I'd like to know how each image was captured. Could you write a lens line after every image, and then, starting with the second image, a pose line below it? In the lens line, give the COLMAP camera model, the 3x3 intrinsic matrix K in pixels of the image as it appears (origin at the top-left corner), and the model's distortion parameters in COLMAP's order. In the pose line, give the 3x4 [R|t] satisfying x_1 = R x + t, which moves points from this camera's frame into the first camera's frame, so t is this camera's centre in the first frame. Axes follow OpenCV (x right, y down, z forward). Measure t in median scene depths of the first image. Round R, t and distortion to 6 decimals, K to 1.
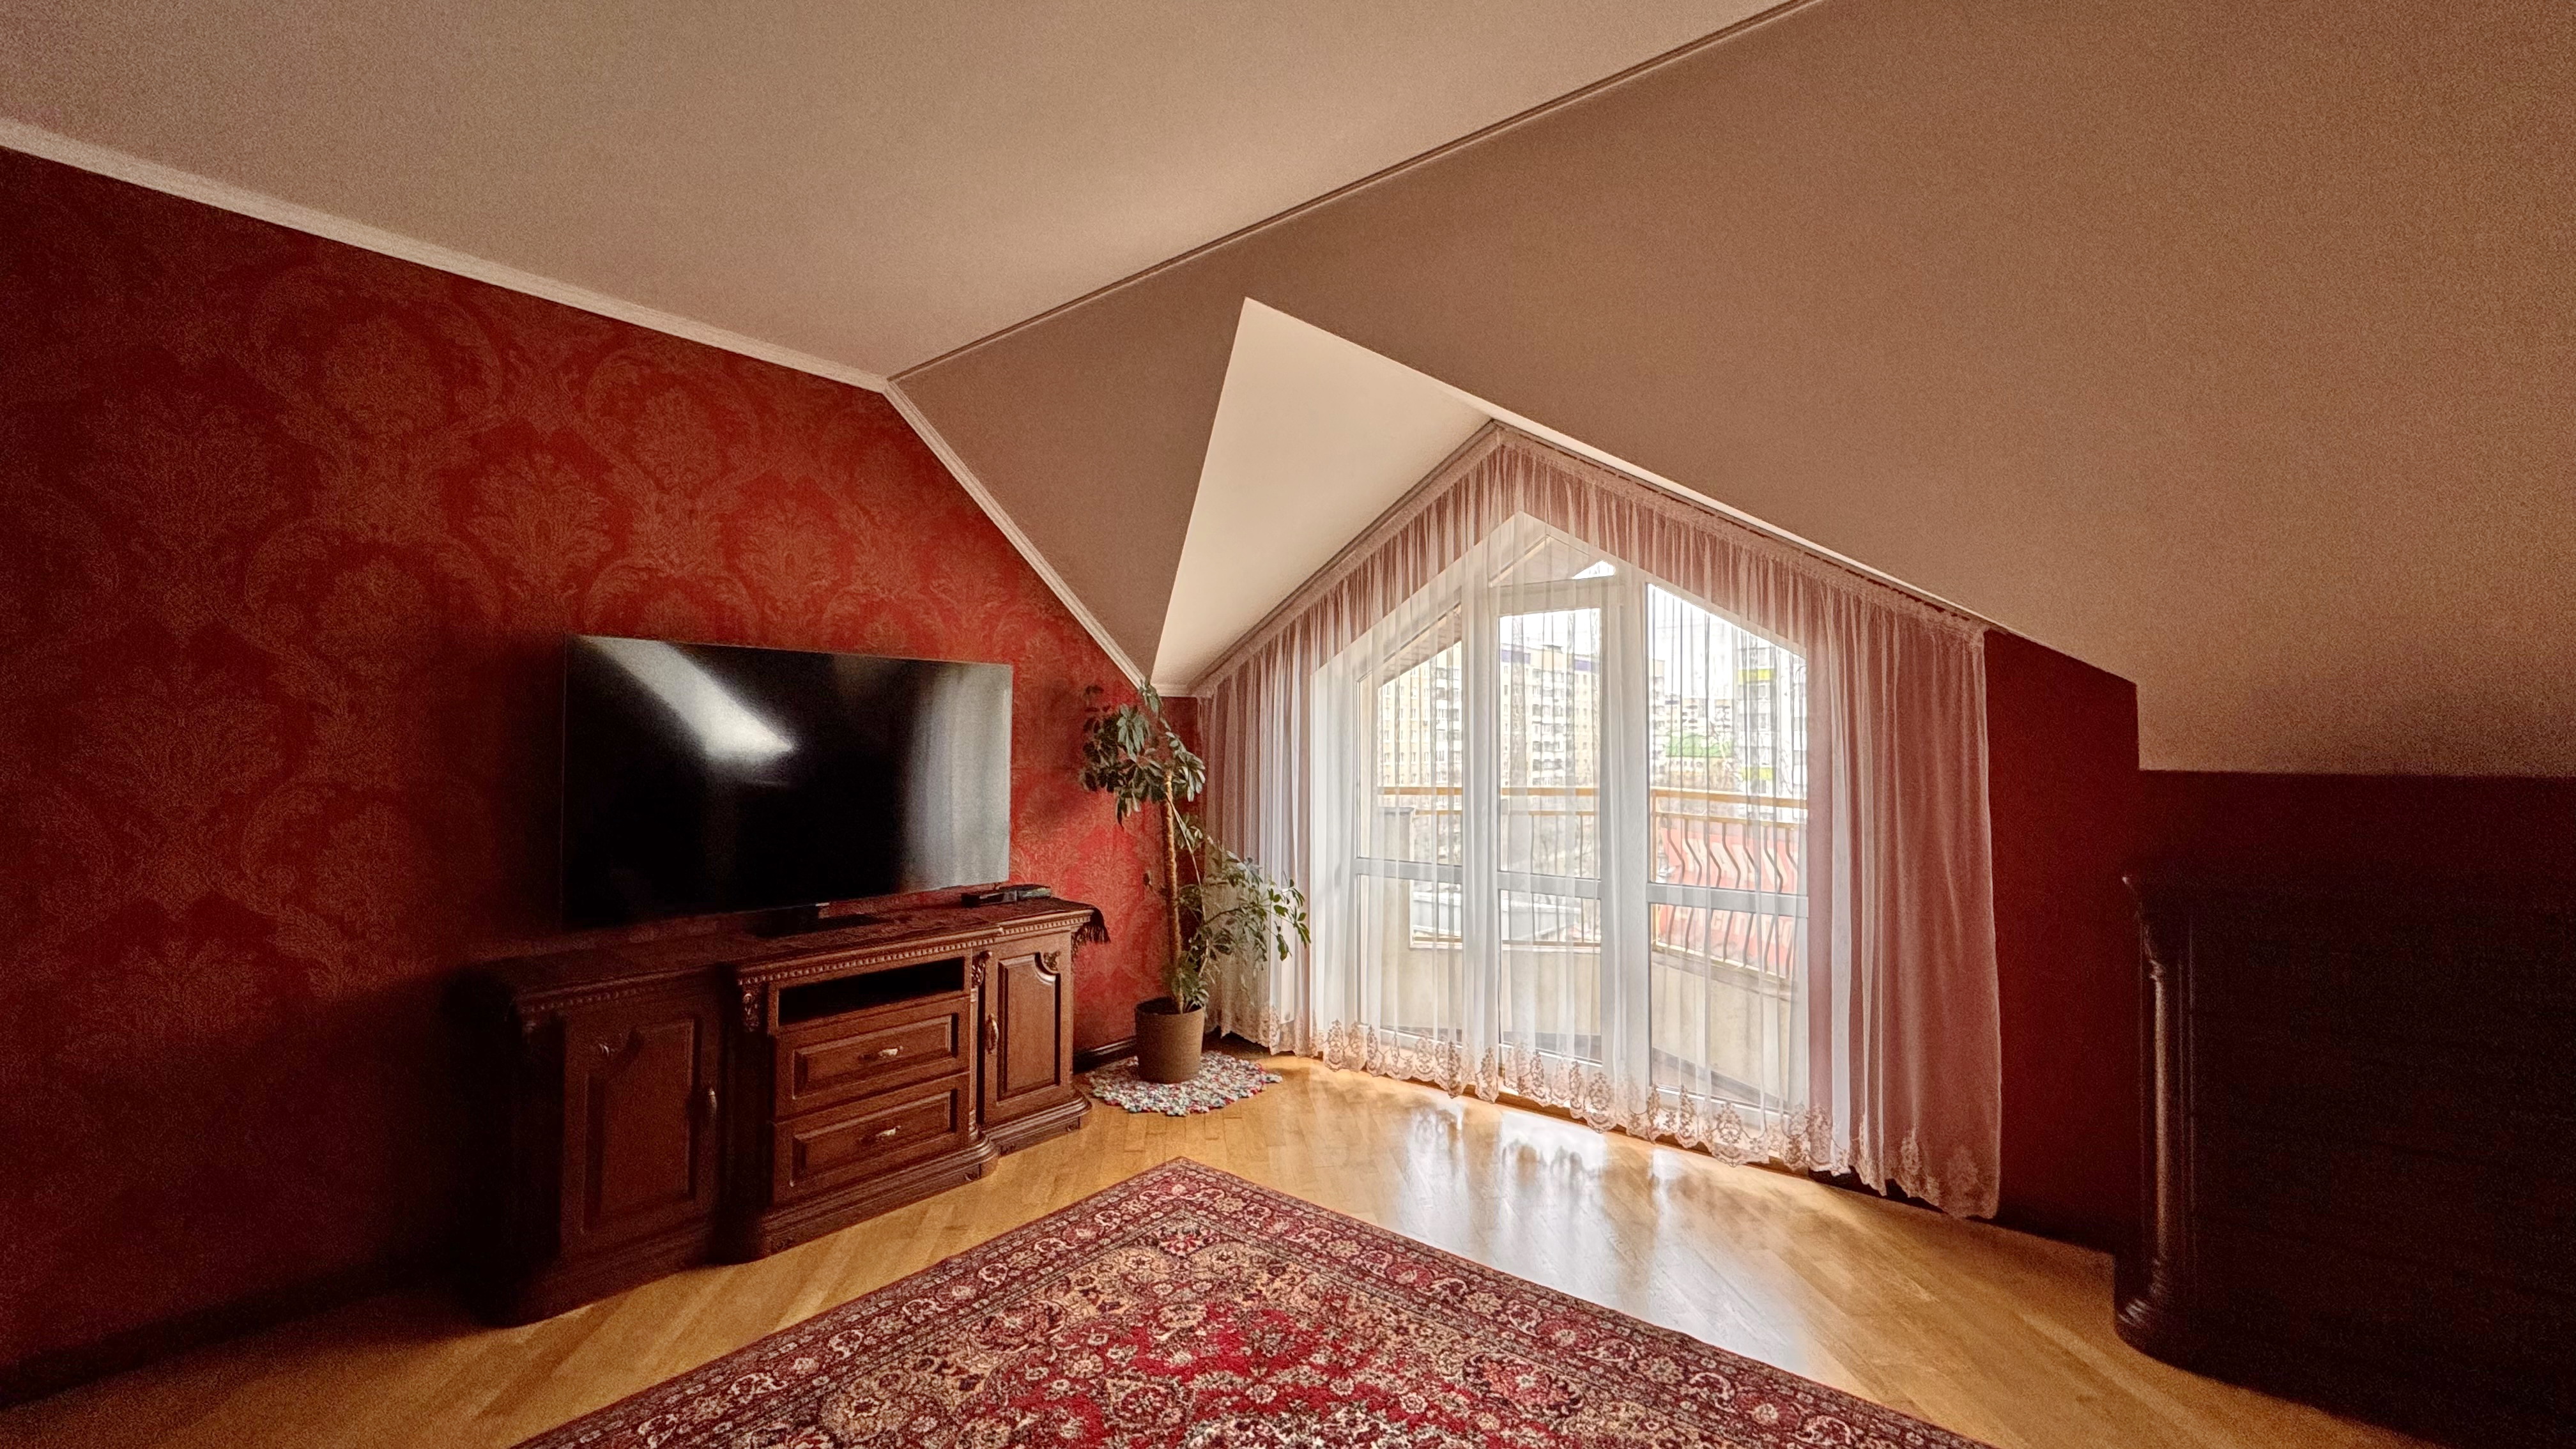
lens RADIAL K [[1026.6, 0, 1285.8], [0, 1026.6, 721.1], [0, 0, 1]] dist [-0.001590, 0.000020]
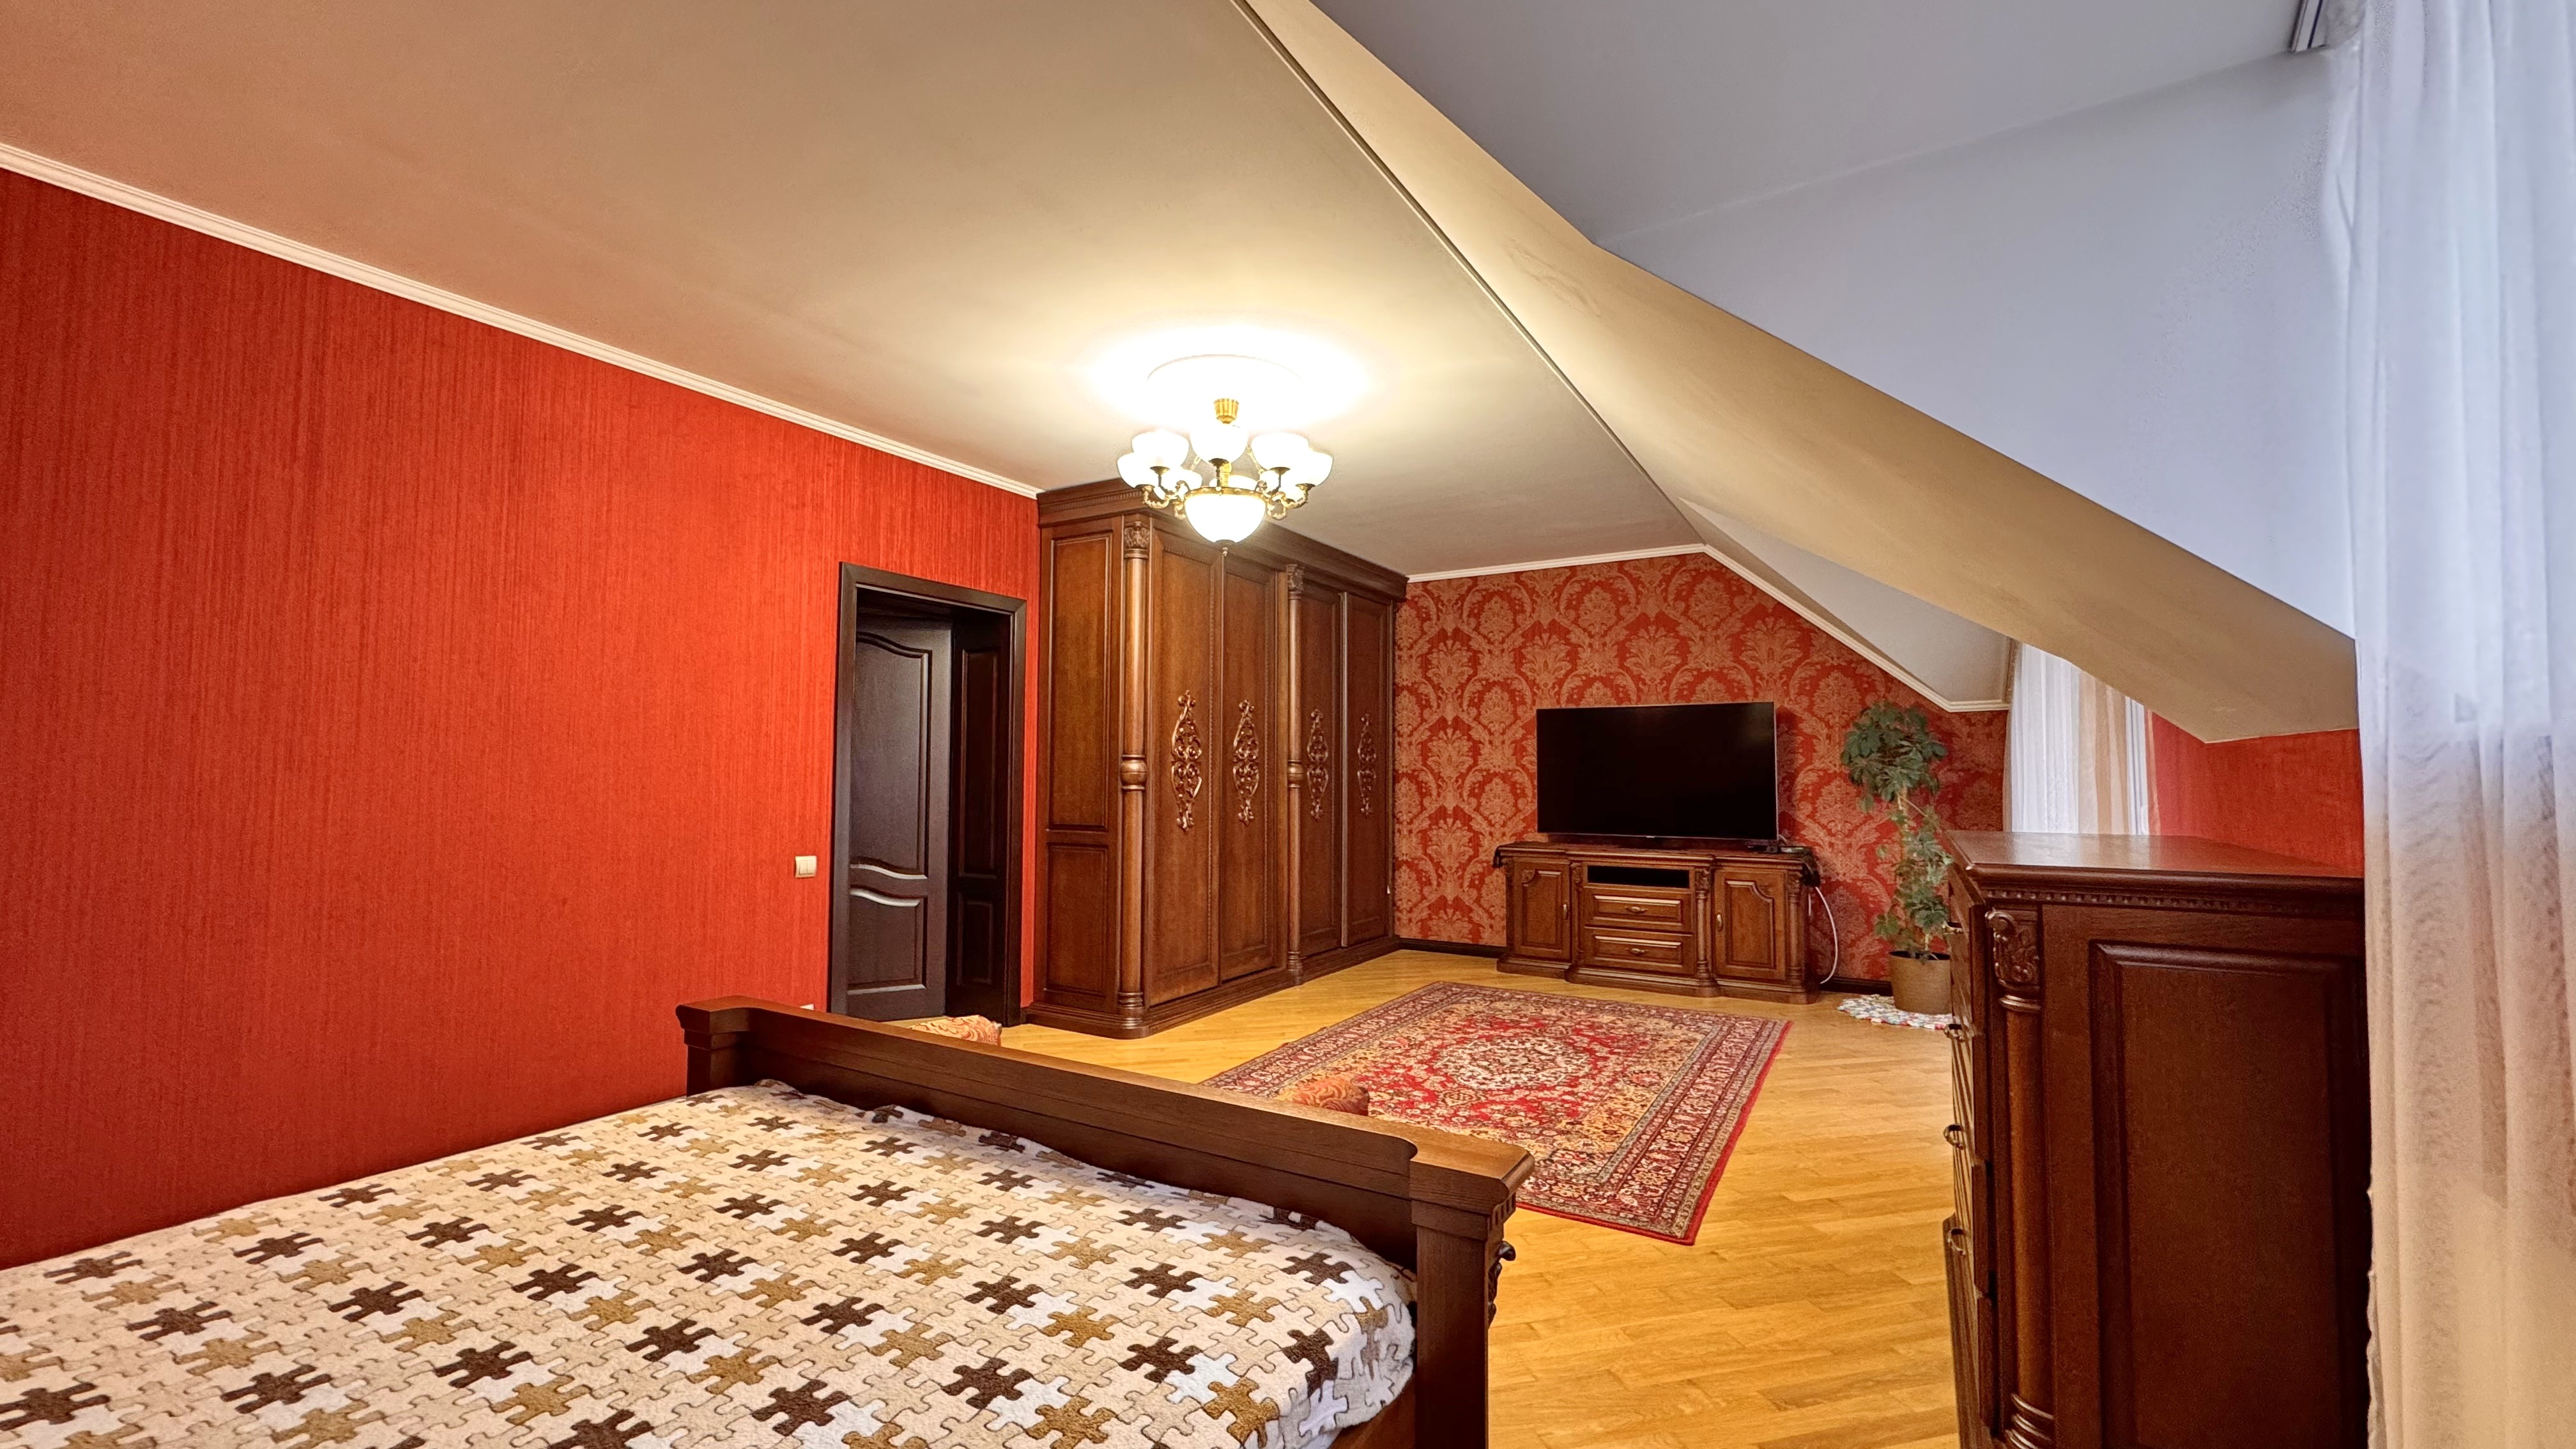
lens RADIAL K [[1026.6, 0, 1289.1], [0, 1026.6, 726.3], [0, 0, 1]] dist [-0.001590, 0.000020]
pose [[0.143711, -0.049639, -0.988374, 1.561540], [0.017766, 0.998710, -0.047575, 0.059121], [0.989460, -0.010723, 0.144408, 0.066082]]
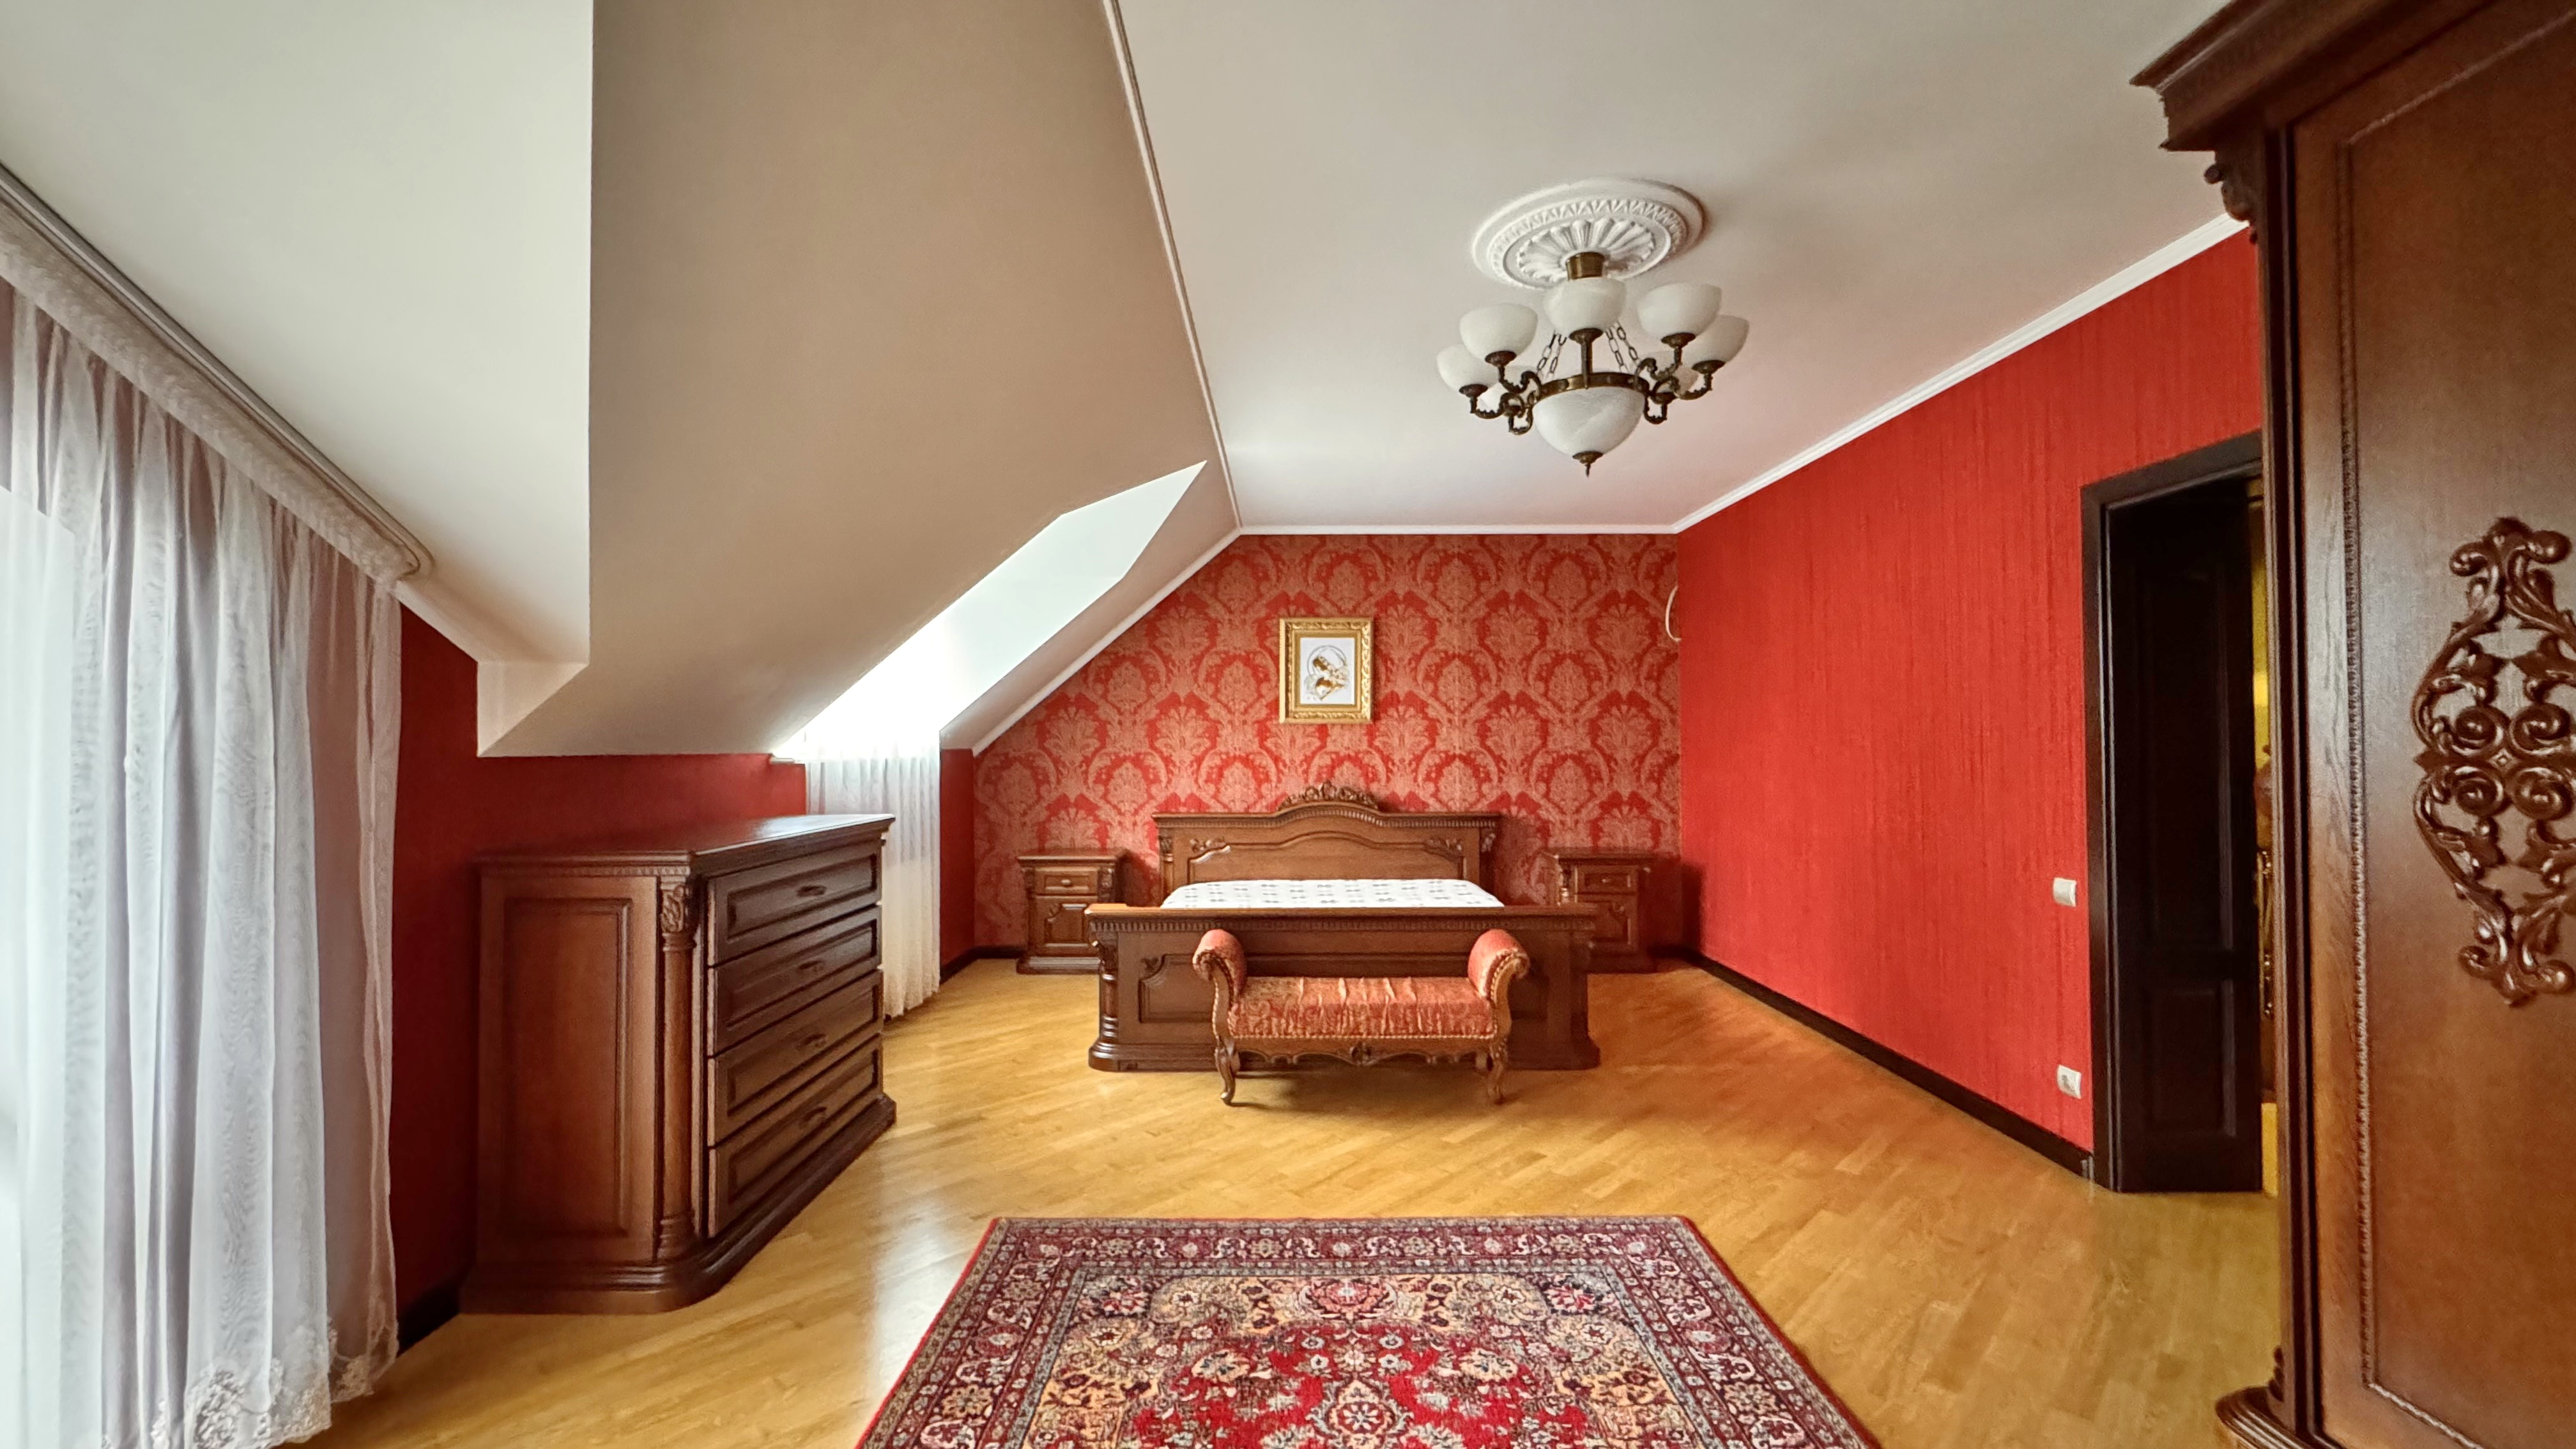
lens RADIAL K [[1026.6, 0, 1289.0], [0, 1026.6, 719.7], [0, 0, 1]] dist [-0.001590, 0.000020]
pose [[-0.630942, 0.018030, 0.775620, -0.310118], [-0.012552, 0.999362, -0.033442, 0.035040], [-0.775728, -0.030836, -0.630313, 0.985593]]
